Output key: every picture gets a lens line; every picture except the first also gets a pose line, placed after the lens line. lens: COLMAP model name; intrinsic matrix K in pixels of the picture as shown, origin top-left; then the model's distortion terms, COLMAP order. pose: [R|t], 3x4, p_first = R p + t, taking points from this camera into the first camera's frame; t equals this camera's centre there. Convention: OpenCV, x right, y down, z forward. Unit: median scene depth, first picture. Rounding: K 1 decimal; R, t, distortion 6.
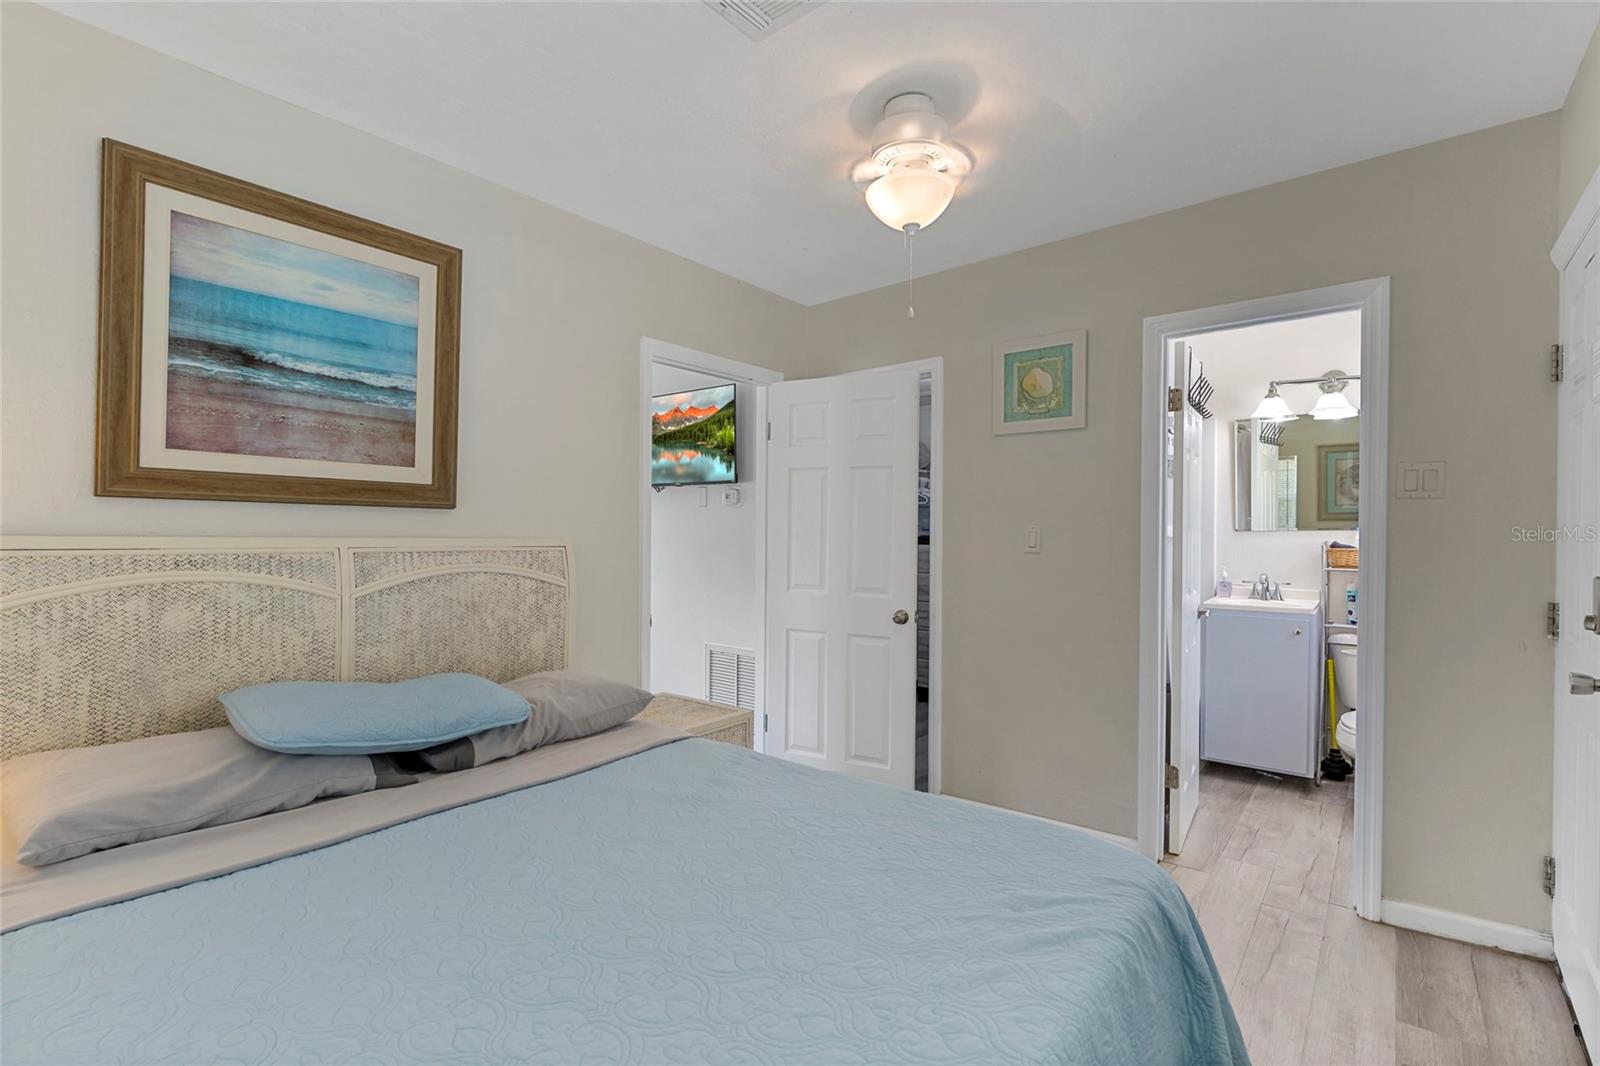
lens RADIAL K [[727.2, 0, 800.6], [0, 727.2, 528.9], [0, 0, 1]] dist [-0.000384, -0.000054]
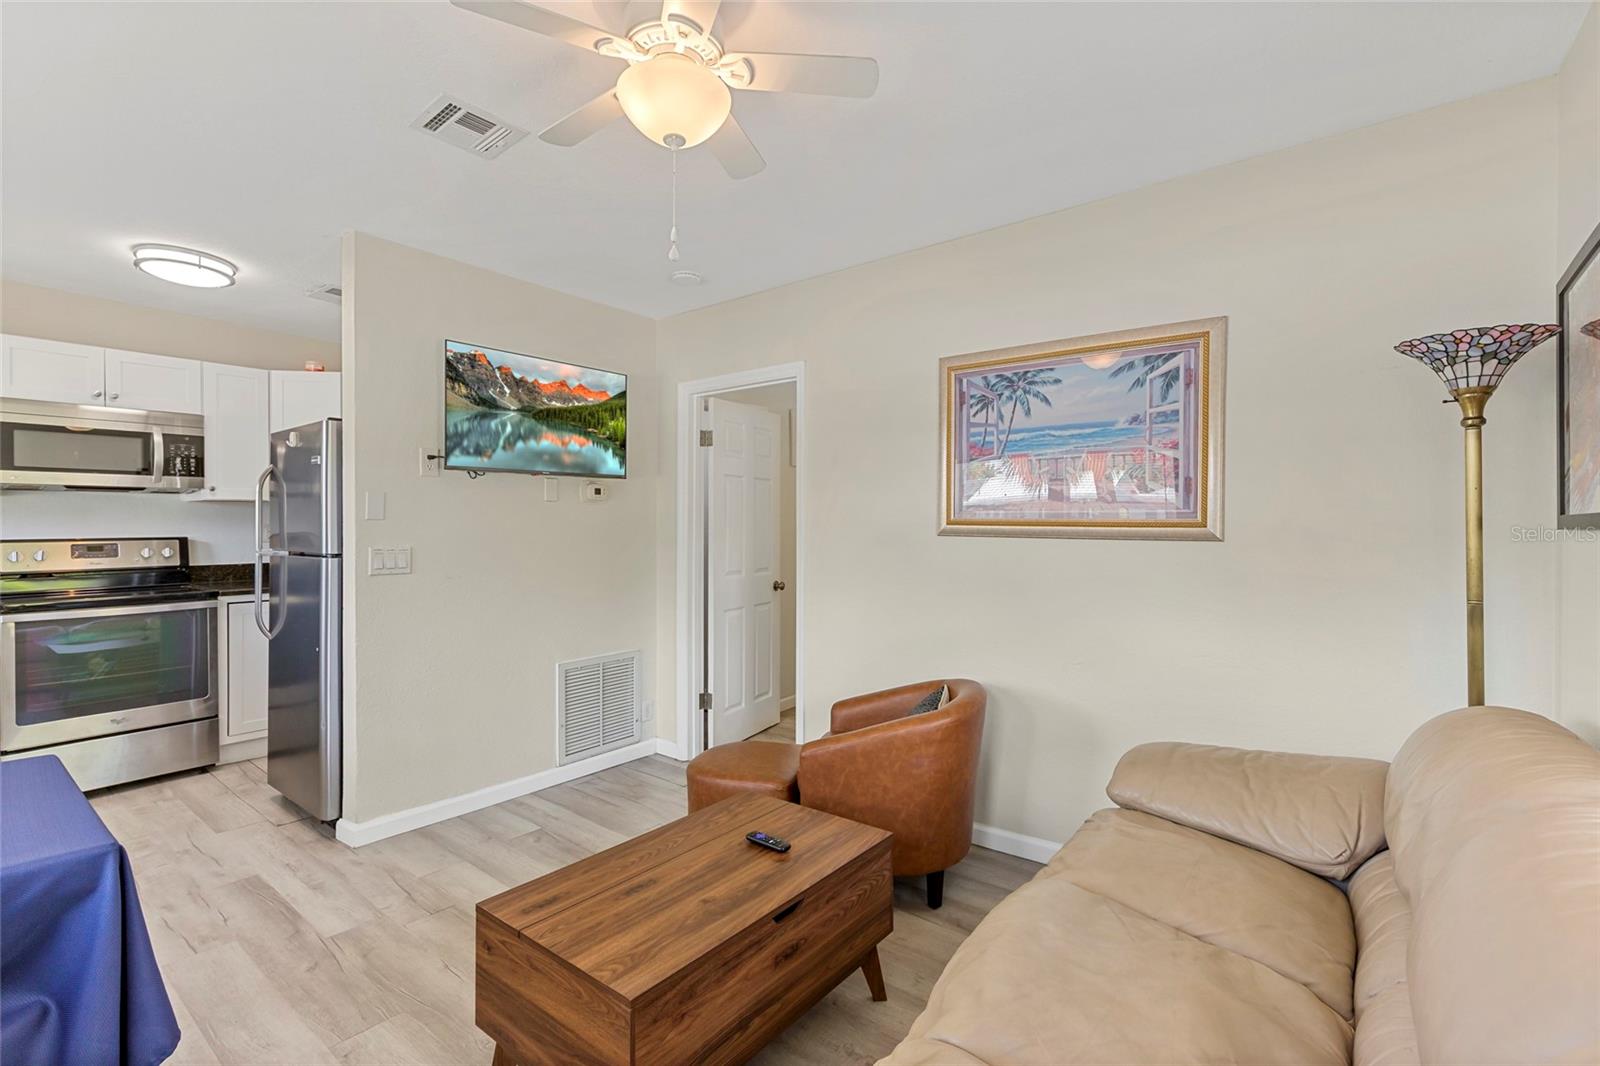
lens RADIAL K [[727.2, 0, 799.2], [0, 727.2, 527.4], [0, 0, 1]] dist [-0.000384, -0.000054]
pose [[-0.017517, -0.026929, 0.999484, -1.007298], [-0.005960, 0.999622, 0.026828, -0.026774], [-0.999829, -0.005487, -0.017671, 0.764137]]
